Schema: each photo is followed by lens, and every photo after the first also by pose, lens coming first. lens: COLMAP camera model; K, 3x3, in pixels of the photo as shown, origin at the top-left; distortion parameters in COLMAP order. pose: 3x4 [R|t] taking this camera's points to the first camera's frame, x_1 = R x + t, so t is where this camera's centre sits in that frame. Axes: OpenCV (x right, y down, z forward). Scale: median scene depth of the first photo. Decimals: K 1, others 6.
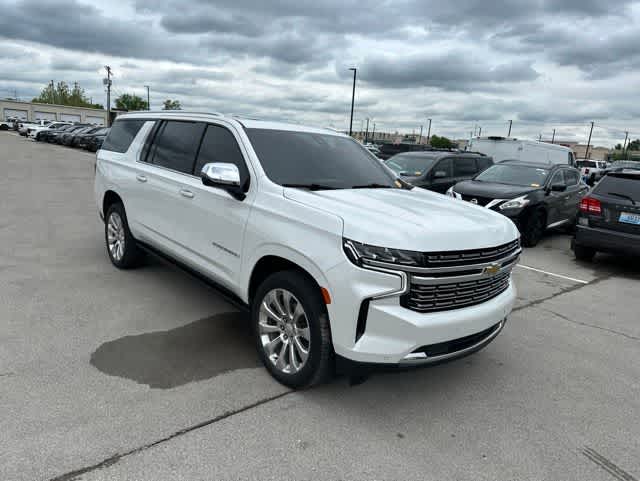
lens RADIAL K [[448.8, 0, 317.1], [0, 448.8, 243.9], [0, 0, 1]] dist [0.040173, -0.043430]
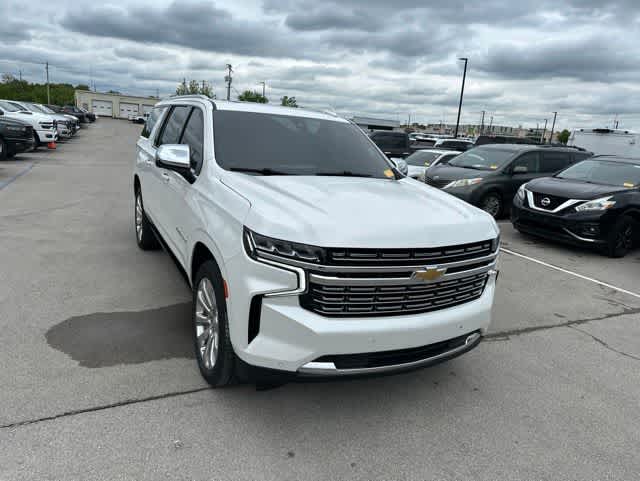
lens RADIAL K [[448.8, 0, 318.1], [0, 448.8, 240.8], [0, 0, 1]] dist [0.040173, -0.043430]
pose [[0.971345, 0.061243, -0.229646, 0.334404], [-0.060119, 0.998120, 0.011896, -0.003088], [0.229943, 0.002251, 0.973201, 0.125781]]
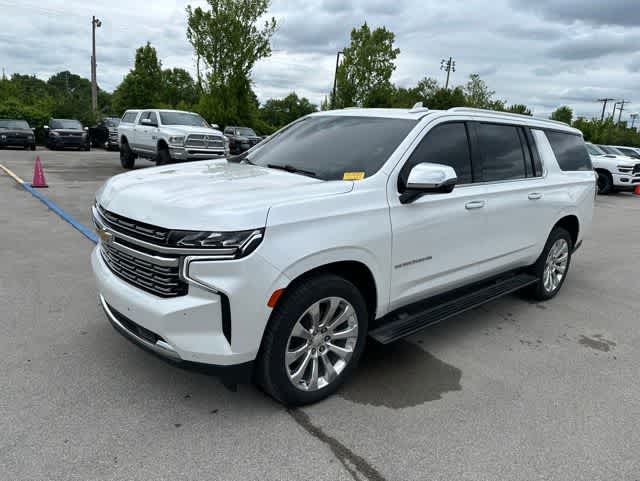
lens RADIAL K [[448.8, 0, 318.5], [0, 448.8, 244.4], [0, 0, 1]] dist [0.040173, -0.043430]
pose [[-0.006813, 0.170140, -0.985396, 1.143641], [-0.277218, 0.946475, 0.165336, -0.173192], [0.960783, 0.274296, 0.040717, 1.235404]]
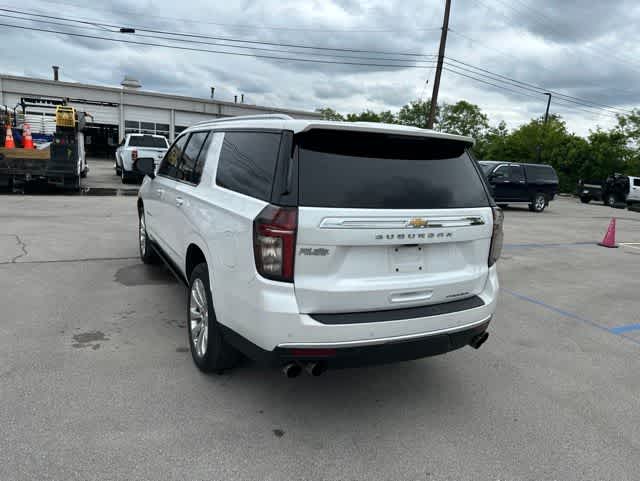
lens RADIAL K [[448.8, 0, 319.1], [0, 448.8, 239.3], [0, 0, 1]] dist [0.040173, -0.043430]
pose [[-0.961777, -0.174994, 0.210625, -0.762022], [-0.075657, 0.909039, 0.409785, -0.687837], [-0.263176, 0.378186, -0.887532, 2.839770]]
